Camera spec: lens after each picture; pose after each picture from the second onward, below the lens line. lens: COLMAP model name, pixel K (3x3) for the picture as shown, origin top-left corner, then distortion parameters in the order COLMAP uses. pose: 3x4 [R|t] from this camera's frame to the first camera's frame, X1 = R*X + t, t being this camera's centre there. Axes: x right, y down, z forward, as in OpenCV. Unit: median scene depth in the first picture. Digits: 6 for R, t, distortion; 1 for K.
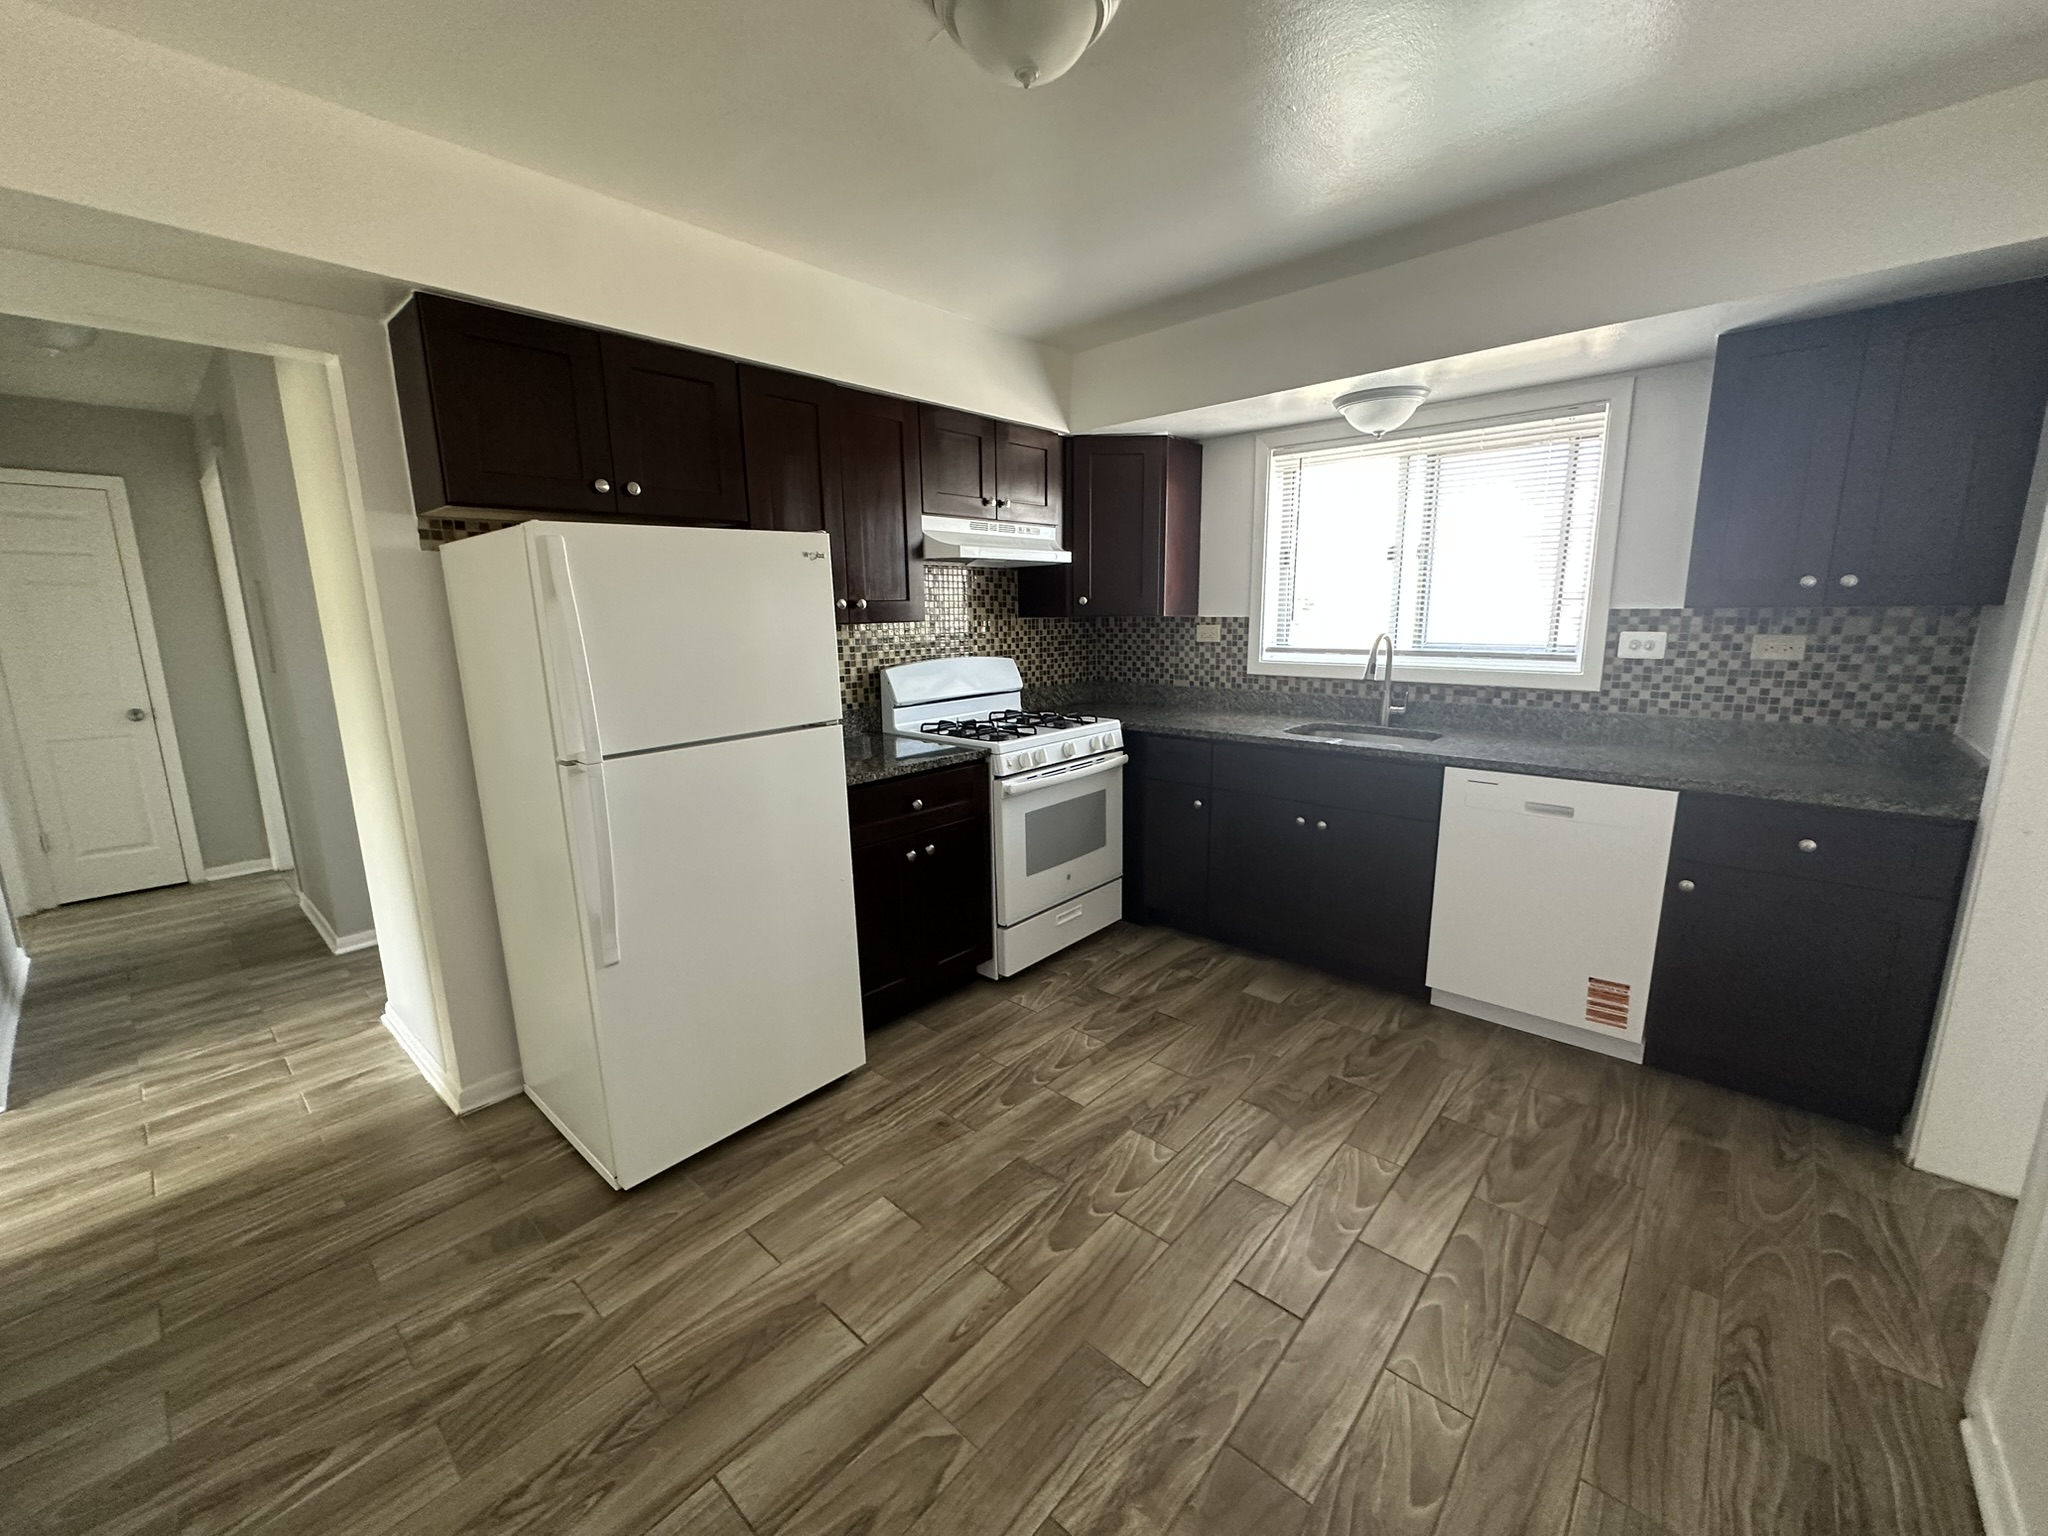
lens RADIAL K [[815.6, 0, 1021.6], [0, 815.6, 769.7], [0, 0, 1]] dist [-0.004184, 0.000643]
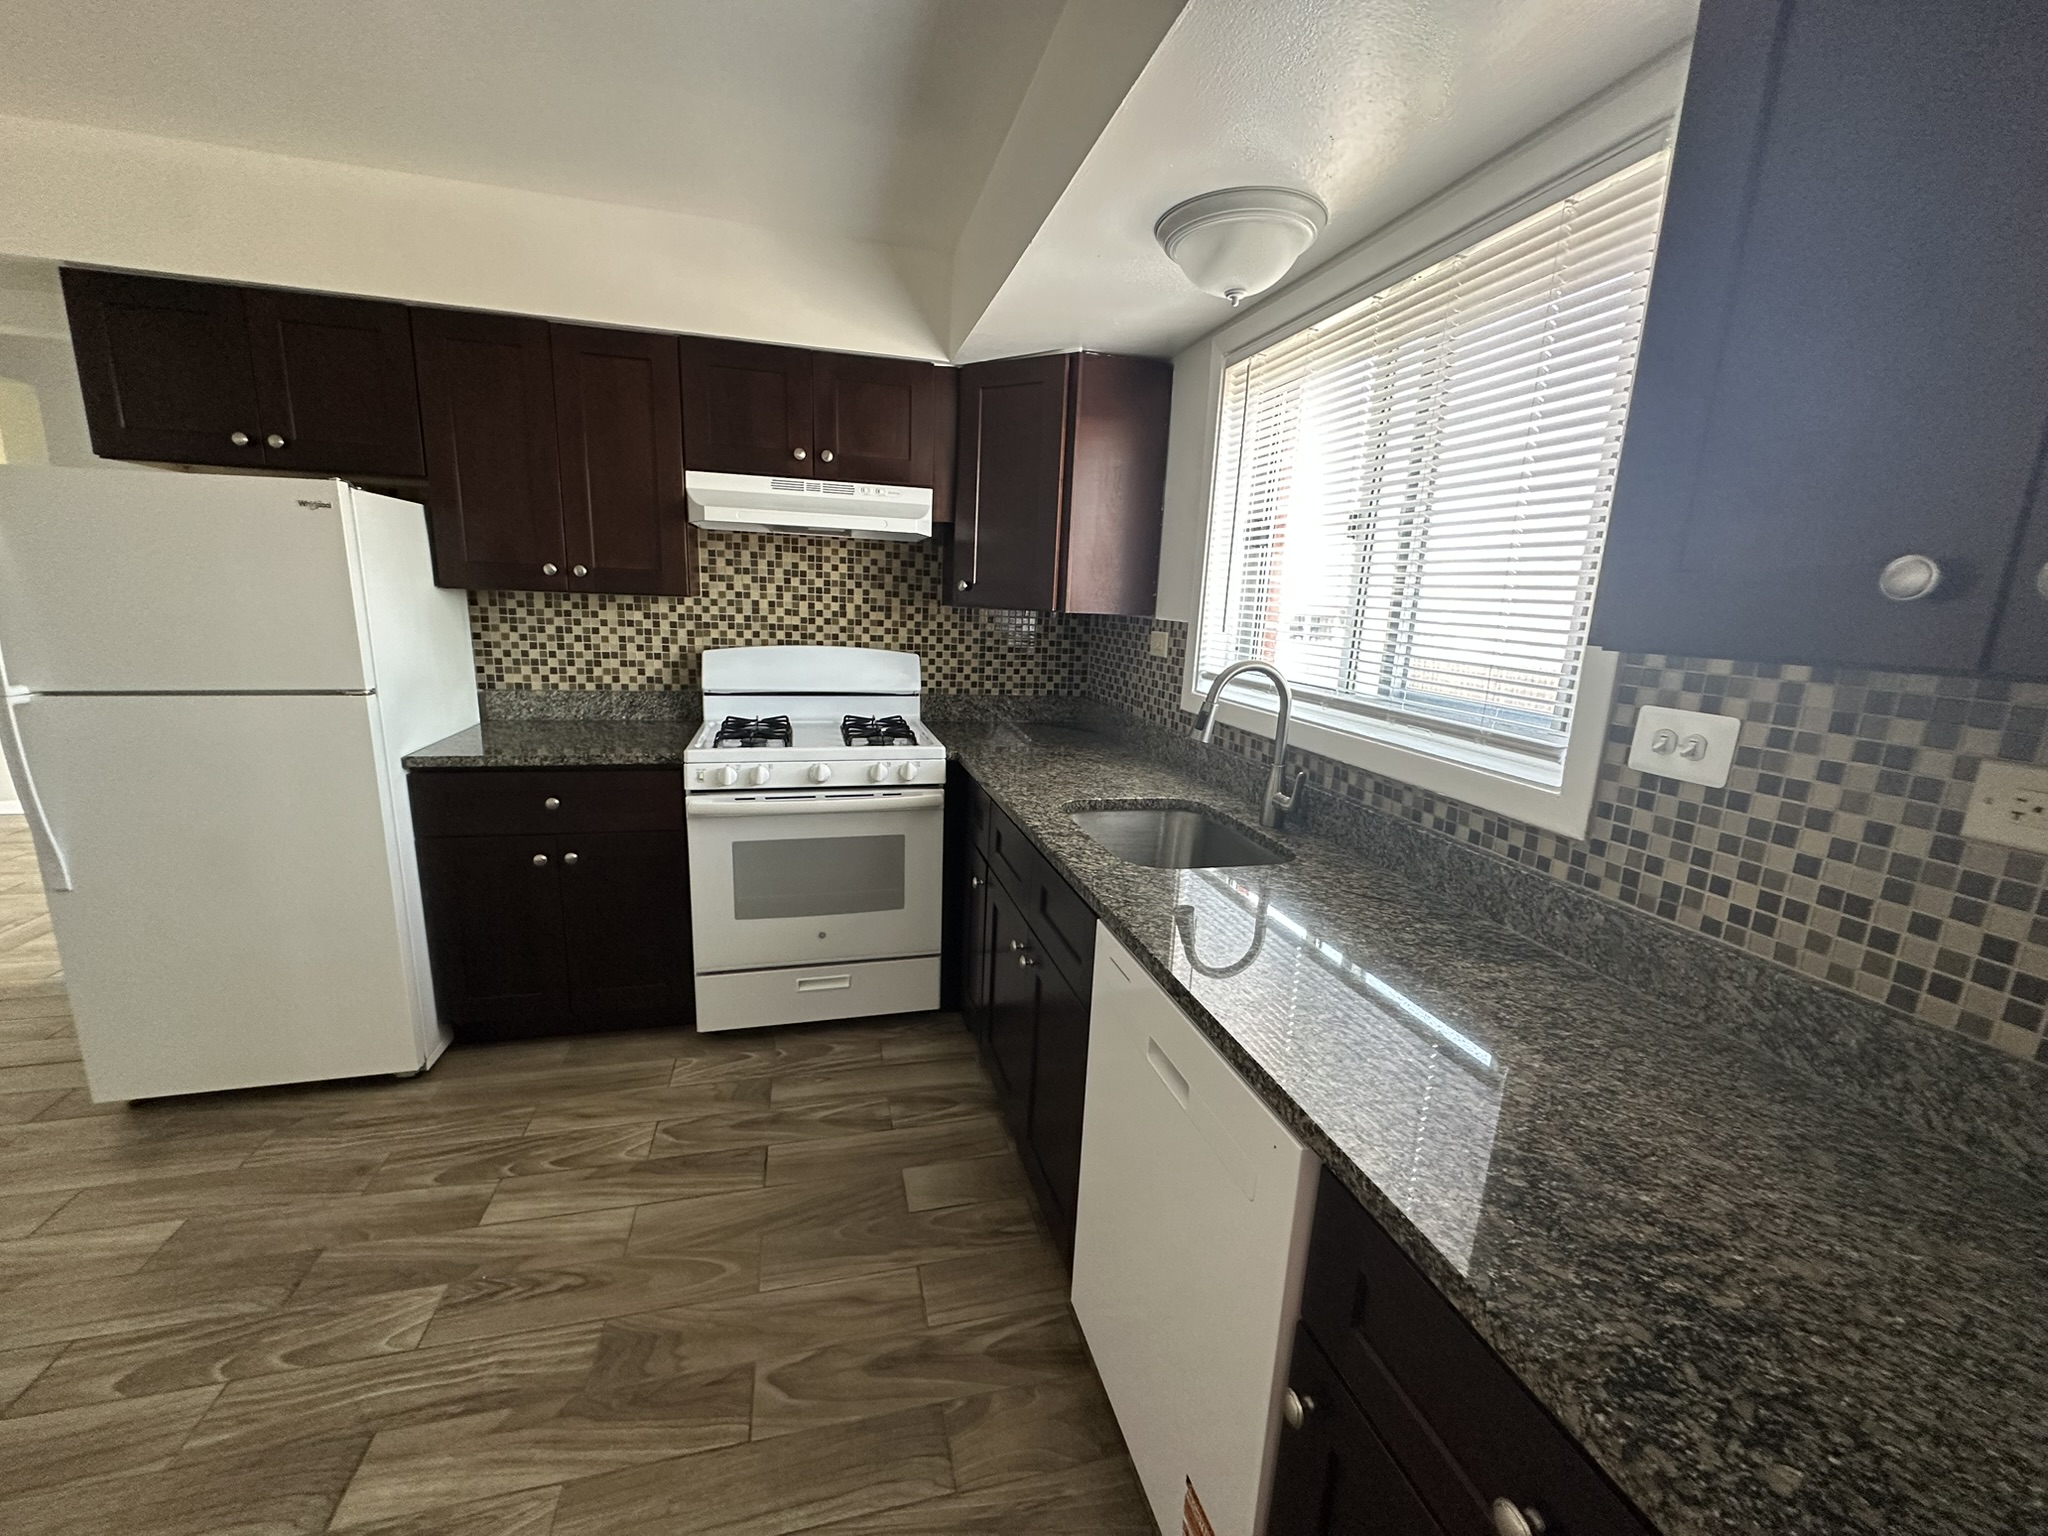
lens RADIAL K [[815.6, 0, 1021.6], [0, 815.6, 769.7], [0, 0, 1]] dist [-0.004184, 0.000643]
pose [[0.834364, 0.162584, -0.526691, 0.674478], [-0.159813, 0.985822, 0.051144, -0.106154], [0.527538, 0.041499, 0.848517, 0.484568]]
